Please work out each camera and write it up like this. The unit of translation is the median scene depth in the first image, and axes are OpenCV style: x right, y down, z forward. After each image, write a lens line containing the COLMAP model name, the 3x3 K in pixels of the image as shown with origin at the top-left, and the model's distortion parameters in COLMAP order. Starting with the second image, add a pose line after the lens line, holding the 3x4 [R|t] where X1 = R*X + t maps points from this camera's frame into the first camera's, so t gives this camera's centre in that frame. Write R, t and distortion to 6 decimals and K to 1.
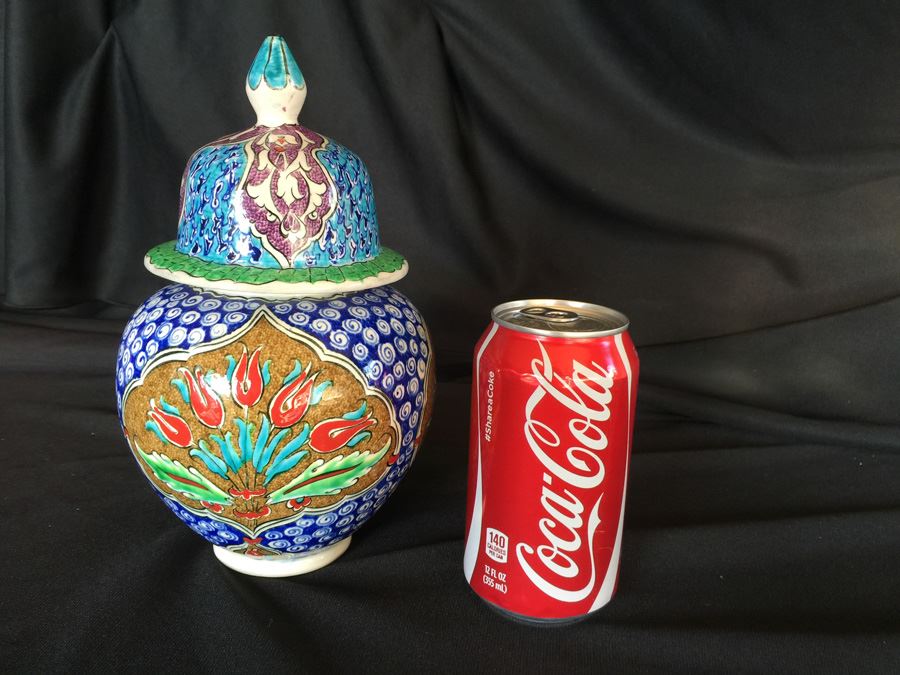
lens RADIAL K [[795.6, 0, 453.2], [0, 795.6, 339.9], [0, 0, 1]] dist [0.069235, -0.068569]
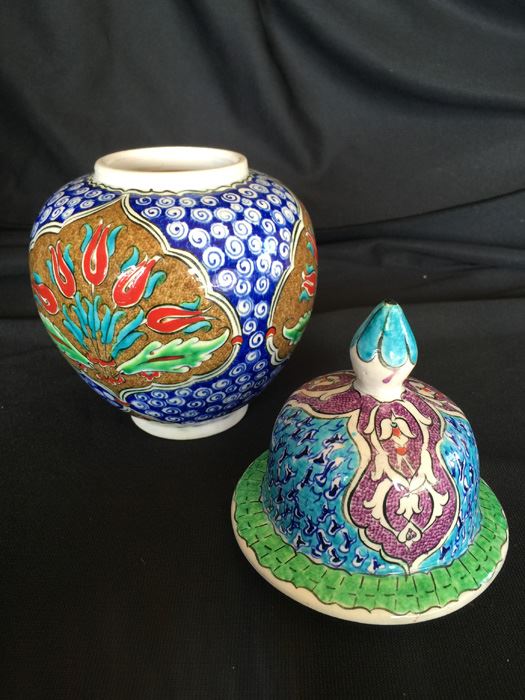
lens RADIAL K [[618.8, 0, 260.7], [0, 618.8, 350.6], [0, 0, 1]] dist [0.069235, -0.068569]
pose [[-0.052836, -0.498413, 0.865328, -0.847667], [0.281367, 0.824000, 0.491789, -0.728003], [-0.958145, 0.269459, 0.096700, 1.124025]]
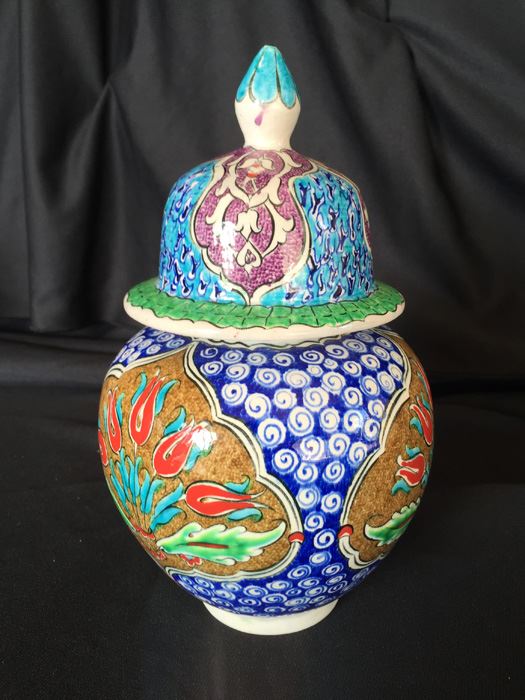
lens RADIAL K [[618.8, 0, 263.1], [0, 618.8, 347.0], [0, 0, 1]] dist [0.069235, -0.068569]
pose [[0.256885, -0.337738, 0.905507, -0.997716], [0.280764, 0.922620, 0.264470, -0.266408], [-0.924760, 0.186295, 0.331832, 0.872074]]
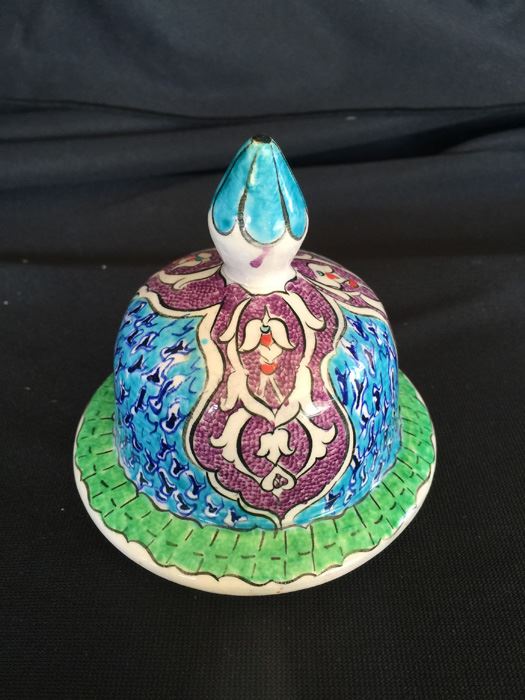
lens RADIAL K [[618.8, 0, 262.6], [0, 618.8, 353.5], [0, 0, 1]] dist [0.069235, -0.068569]
pose [[-0.017970, -0.676534, 0.736193, -0.656581], [0.281527, 0.703097, 0.652991, -0.572284], [-0.959385, 0.218992, 0.177828, 0.992249]]
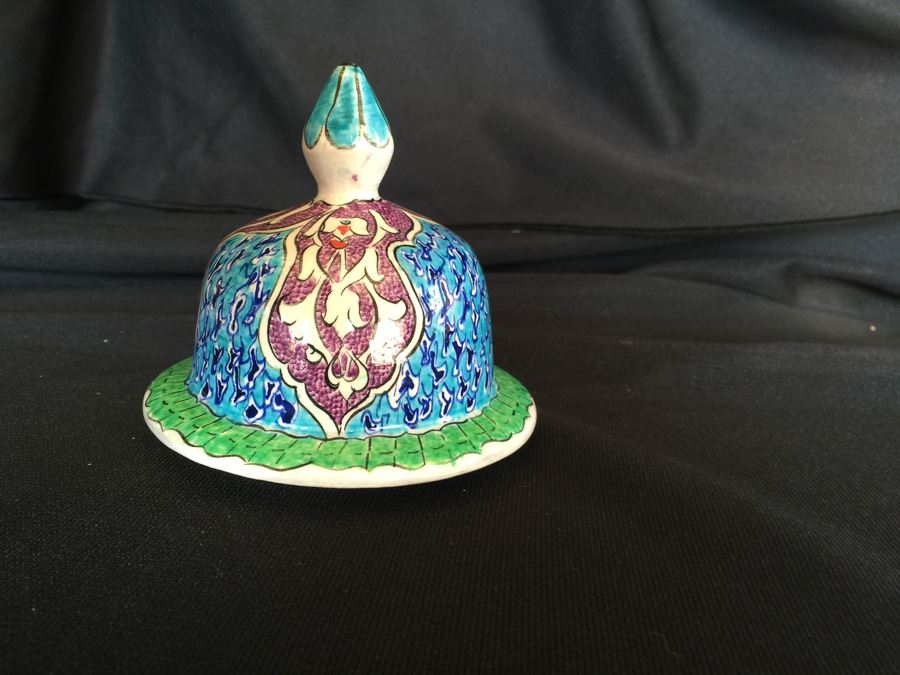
lens RADIAL K [[795.6, 0, 446.4], [0, 795.6, 337.0], [0, 0, 1]] dist [0.069235, -0.068569]
pose [[0.980418, 0.058140, -0.188151, -0.011598], [-0.062315, 0.997923, -0.016345, -0.160802], [0.186810, 0.027749, 0.982004, 0.404899]]
